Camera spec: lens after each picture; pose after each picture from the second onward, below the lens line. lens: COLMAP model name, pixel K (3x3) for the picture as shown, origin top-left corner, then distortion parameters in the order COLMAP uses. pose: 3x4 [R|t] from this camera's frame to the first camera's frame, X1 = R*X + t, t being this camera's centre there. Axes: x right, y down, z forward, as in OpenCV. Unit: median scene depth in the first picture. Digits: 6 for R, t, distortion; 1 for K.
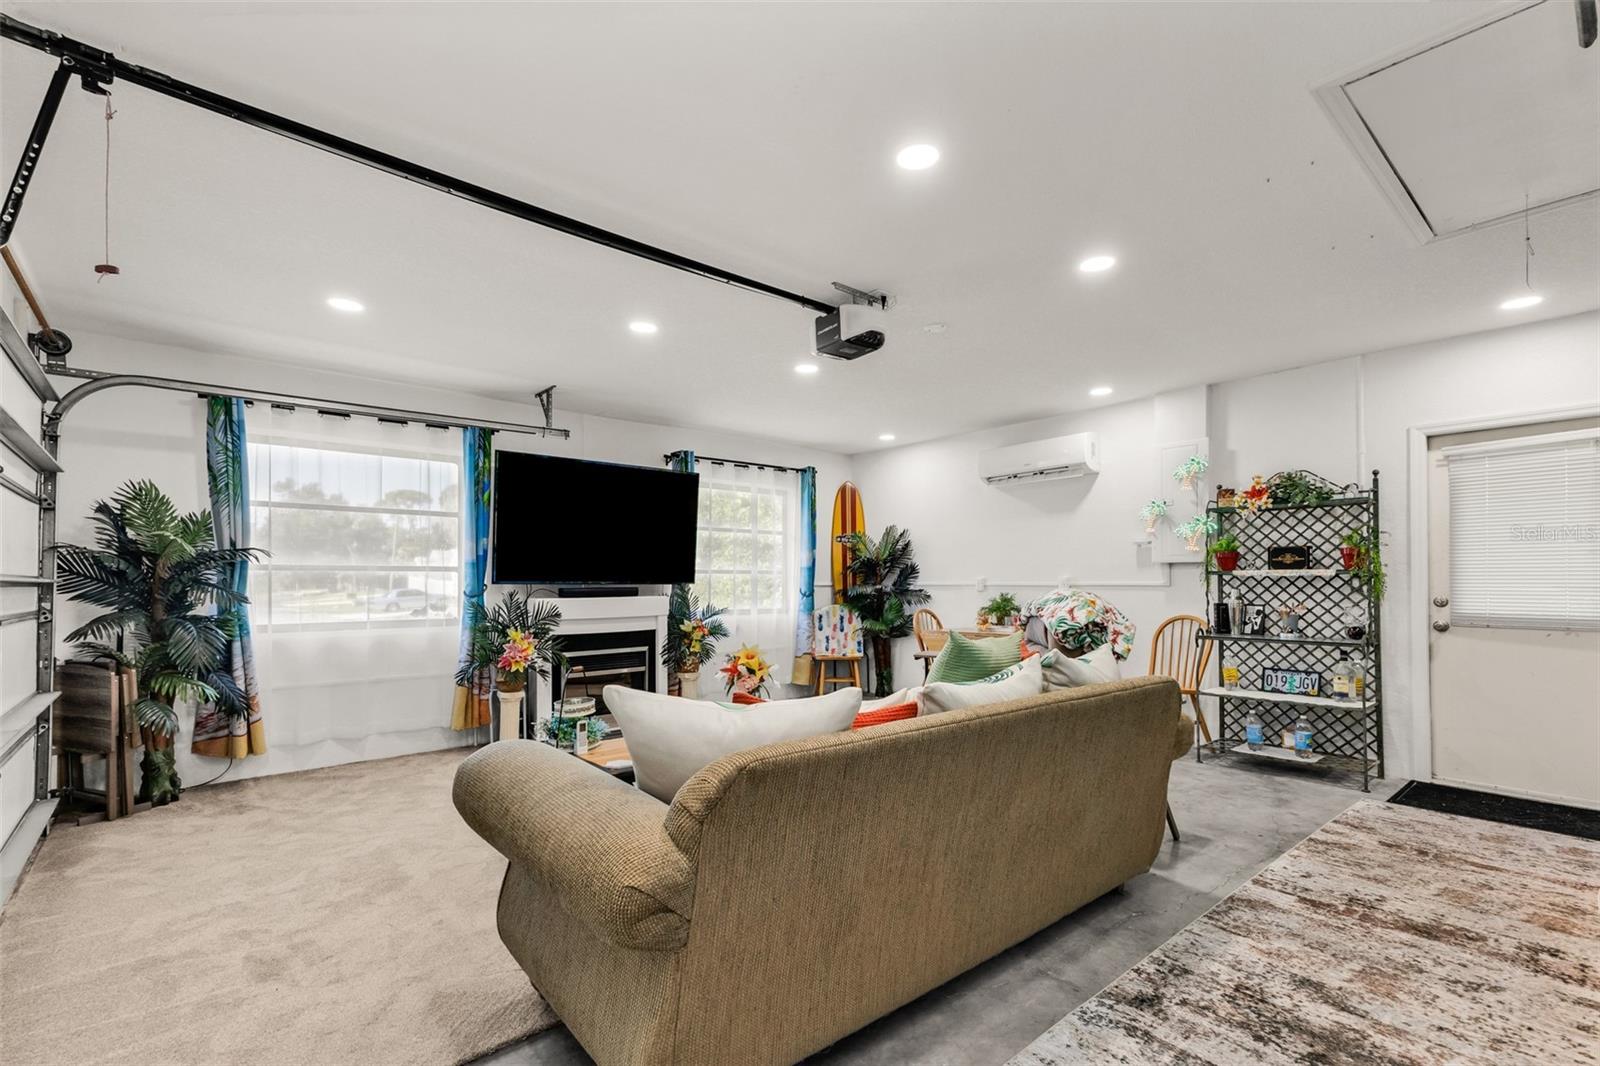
lens RADIAL K [[706.6, 0, 816.1], [0, 706.6, 576.5], [0, 0, 1]] dist [0.014017, -0.001832]
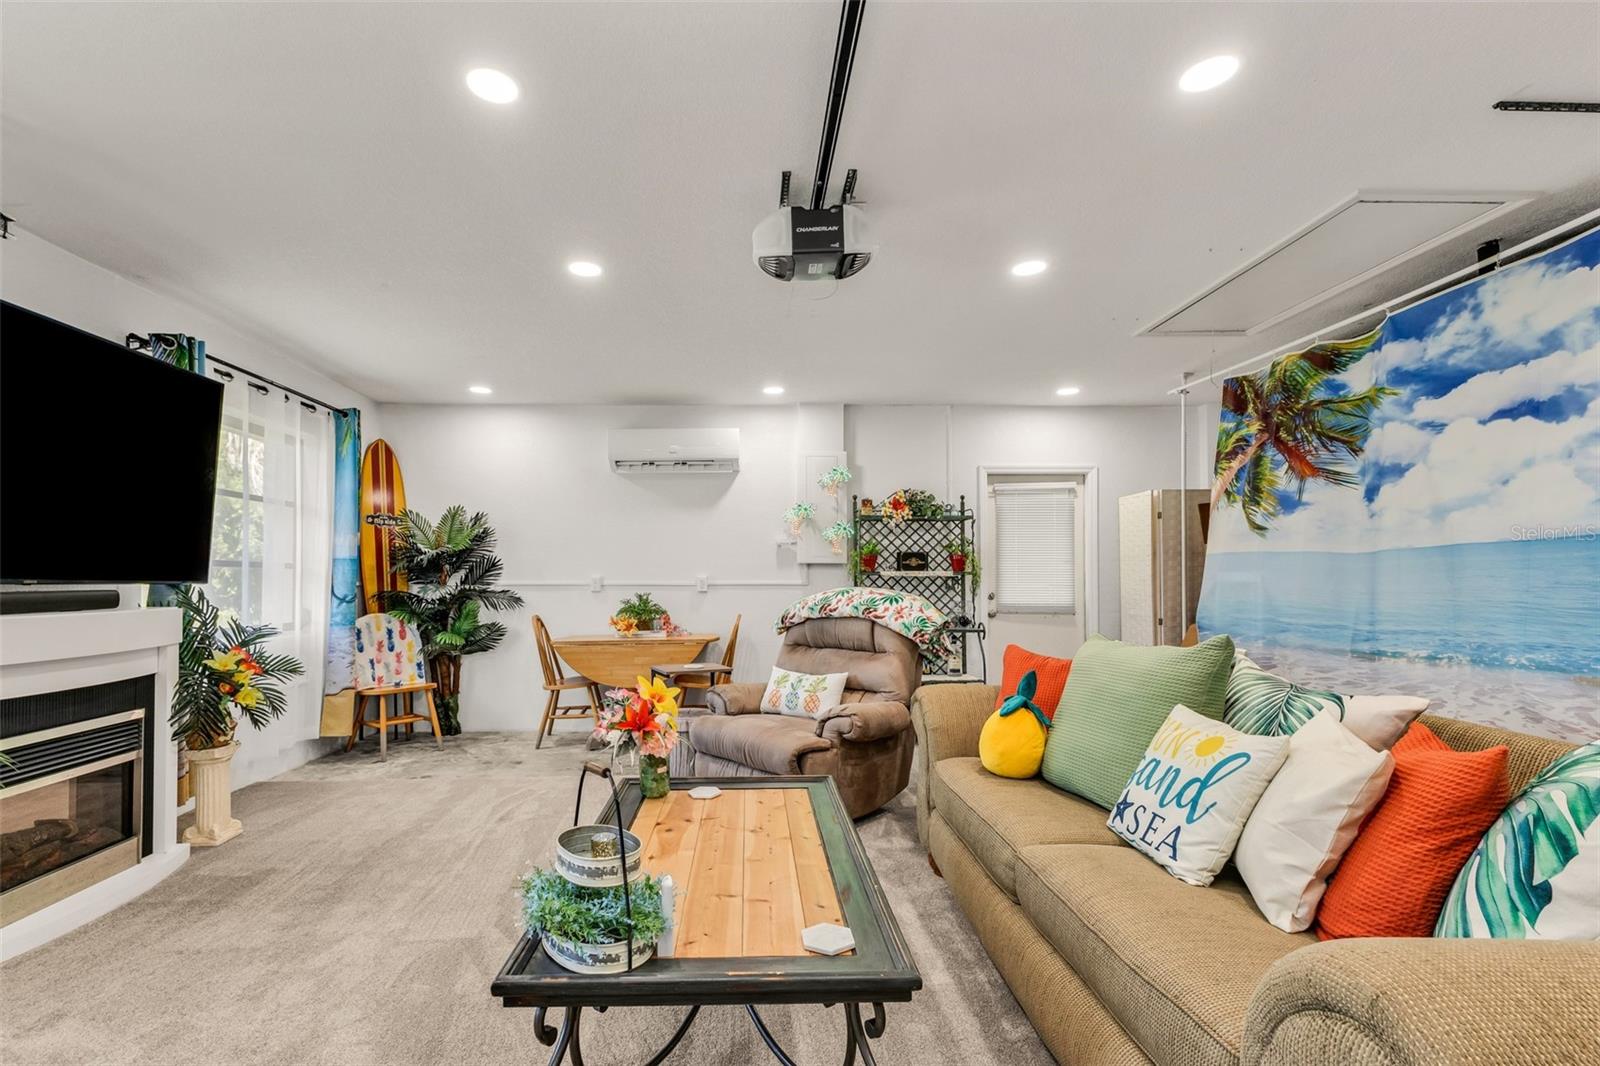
lens RADIAL K [[706.6, 0, 753.4], [0, 706.6, 573.6], [0, 0, 1]] dist [0.014017, -0.001832]
pose [[0.649969, 0.010479, 0.759888, -0.360306], [-0.007289, 0.999945, -0.007555, 0.004842], [-0.759926, -0.000628, 0.650010, 0.365488]]
